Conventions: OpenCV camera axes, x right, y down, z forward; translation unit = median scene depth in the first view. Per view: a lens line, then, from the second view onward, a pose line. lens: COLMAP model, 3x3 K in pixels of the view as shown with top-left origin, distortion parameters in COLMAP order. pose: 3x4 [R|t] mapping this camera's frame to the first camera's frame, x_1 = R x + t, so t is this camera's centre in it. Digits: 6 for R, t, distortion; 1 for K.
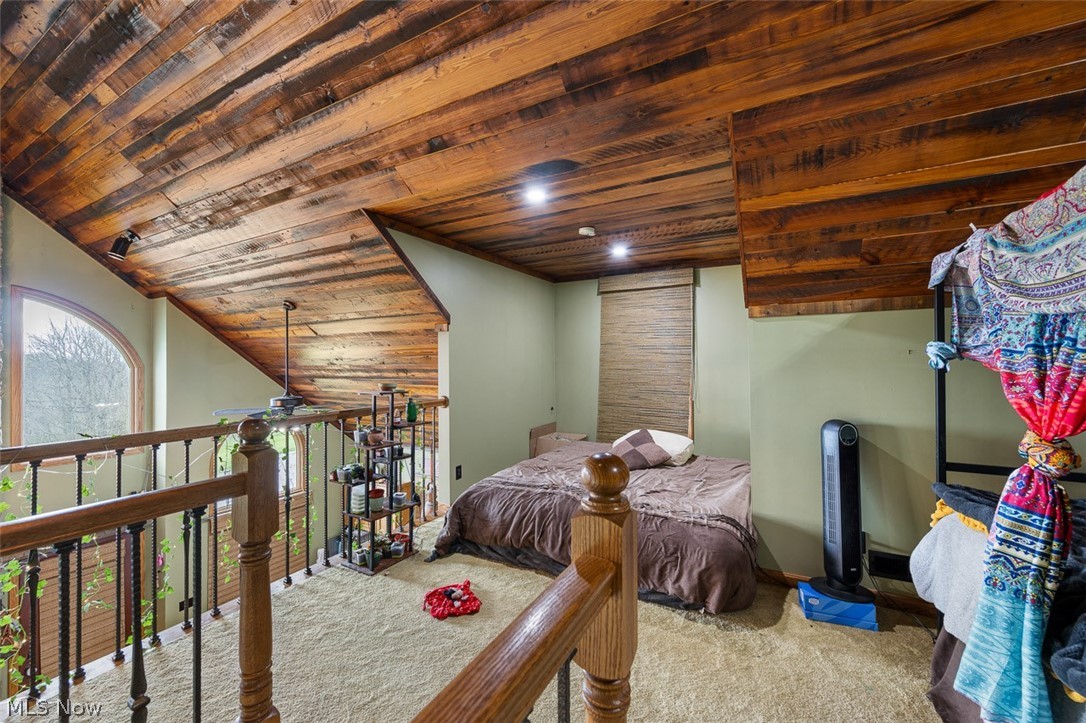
lens RADIAL K [[423.1, 0, 540.5], [0, 423.1, 359.5], [0, 0, 1]] dist [-0.003088, 0.000359]
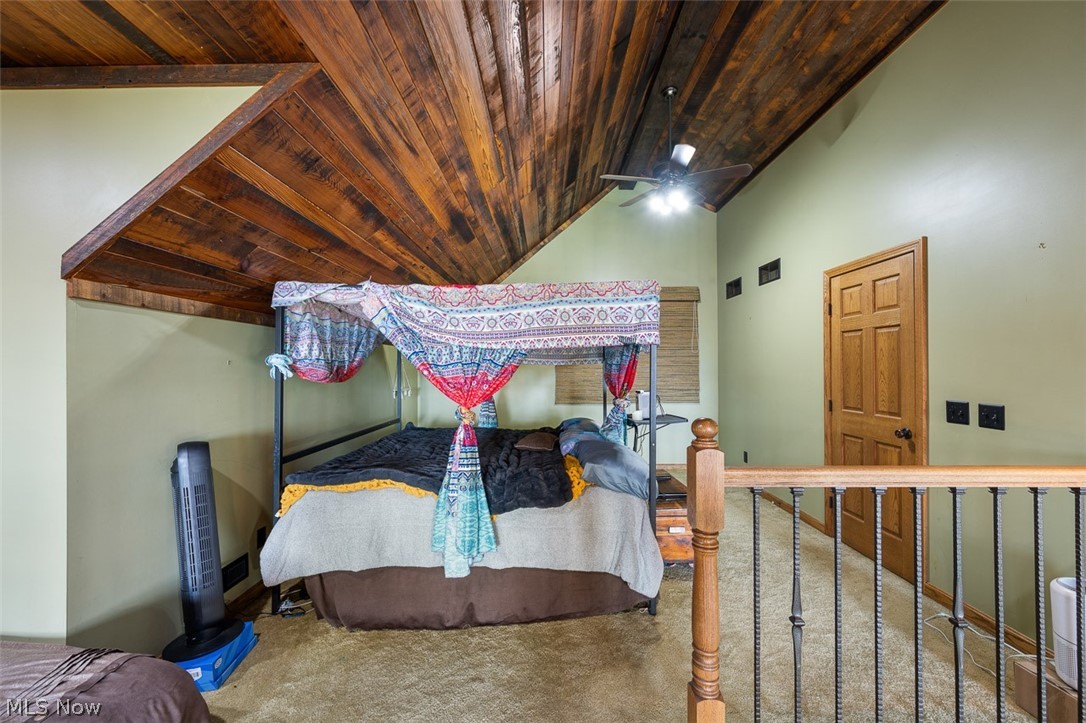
lens RADIAL K [[423.1, 0, 540.3], [0, 423.1, 365.2], [0, 0, 1]] dist [-0.003088, 0.000359]
pose [[-0.464554, 0.013444, 0.885443, -0.354668], [-0.002357, 0.999862, -0.016417, 0.003551], [-0.885542, -0.009713, -0.464458, 0.771233]]
